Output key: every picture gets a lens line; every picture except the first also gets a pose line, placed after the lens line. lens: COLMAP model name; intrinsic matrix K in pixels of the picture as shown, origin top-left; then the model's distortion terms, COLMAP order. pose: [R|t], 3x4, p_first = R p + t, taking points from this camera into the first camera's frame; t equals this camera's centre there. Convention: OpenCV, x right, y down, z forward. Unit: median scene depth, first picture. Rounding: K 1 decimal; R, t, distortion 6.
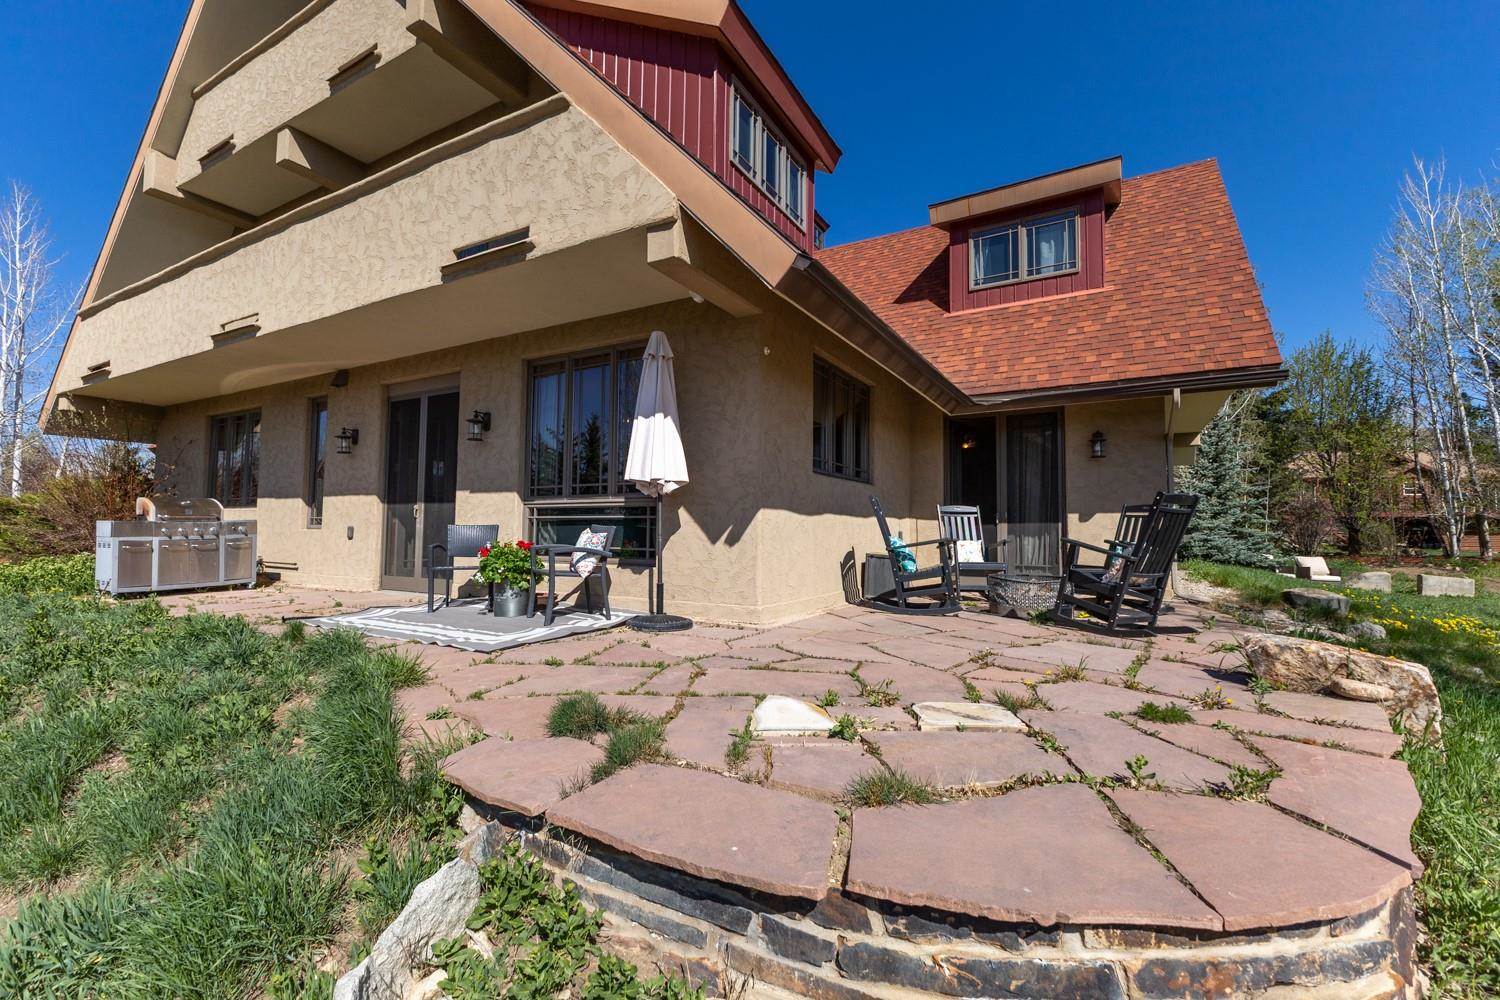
lens RADIAL K [[640.2, 0, 751.0], [0, 640.2, 496.3], [0, 0, 1]] dist [-0.000991, -0.000647]
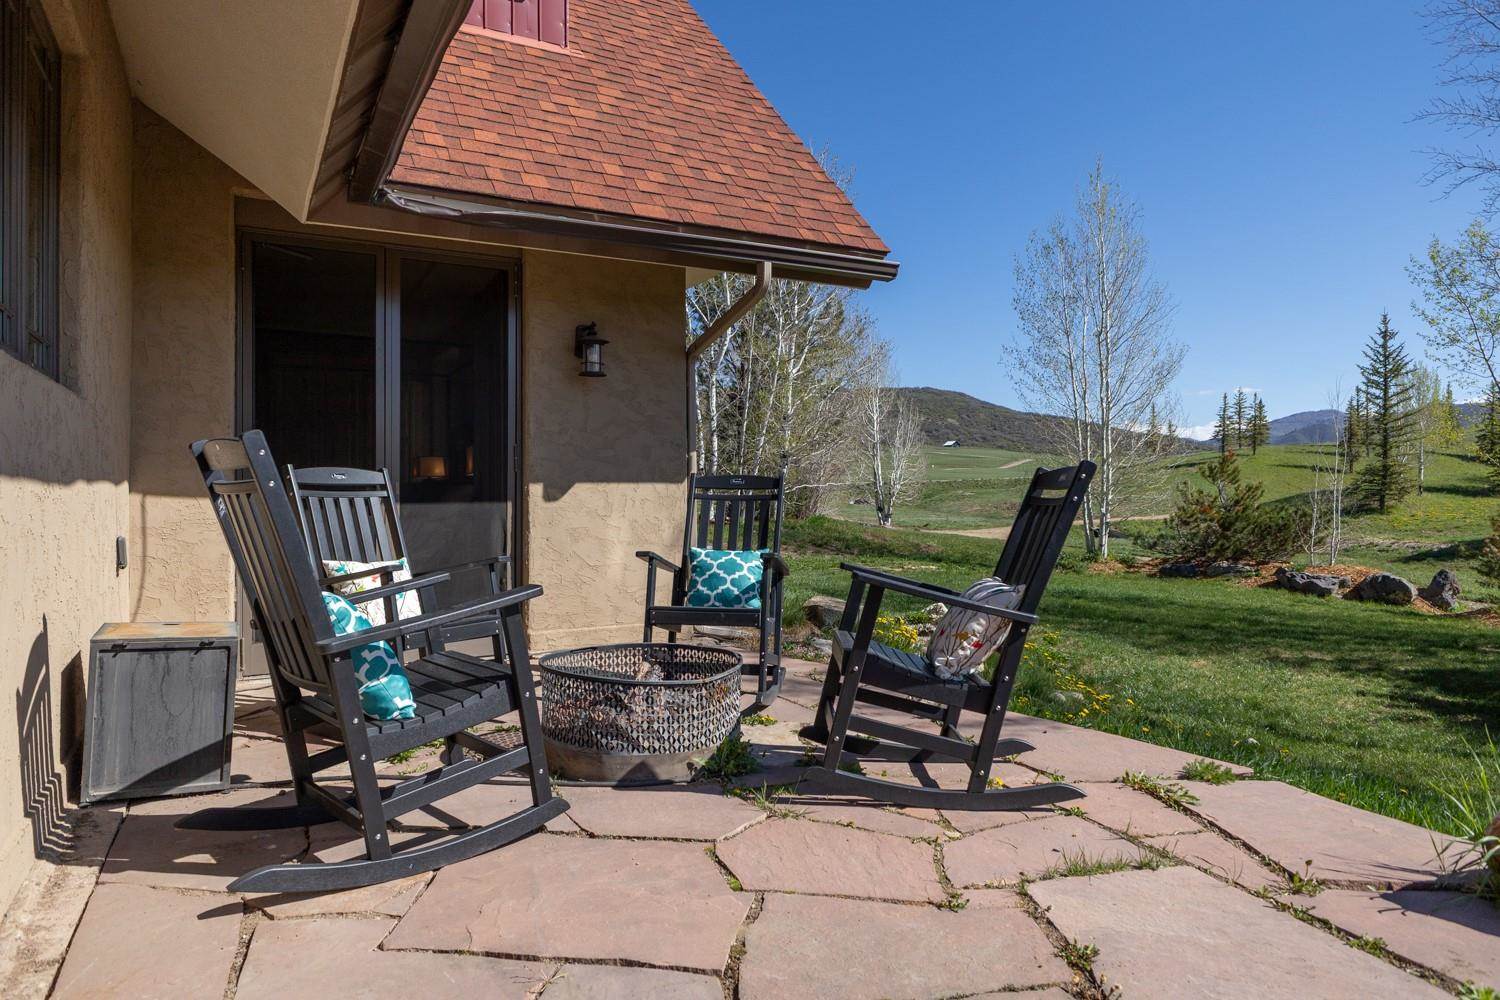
lens RADIAL K [[941.6, 0, 750.0], [0, 941.6, 495.9], [0, 0, 1]] dist [-0.002008, -0.001353]
pose [[0.536940, -0.003397, 0.843614, -0.013509], [-0.043936, 0.998522, 0.031985, 0.004148], [-0.842476, -0.054239, 0.535997, 0.583220]]
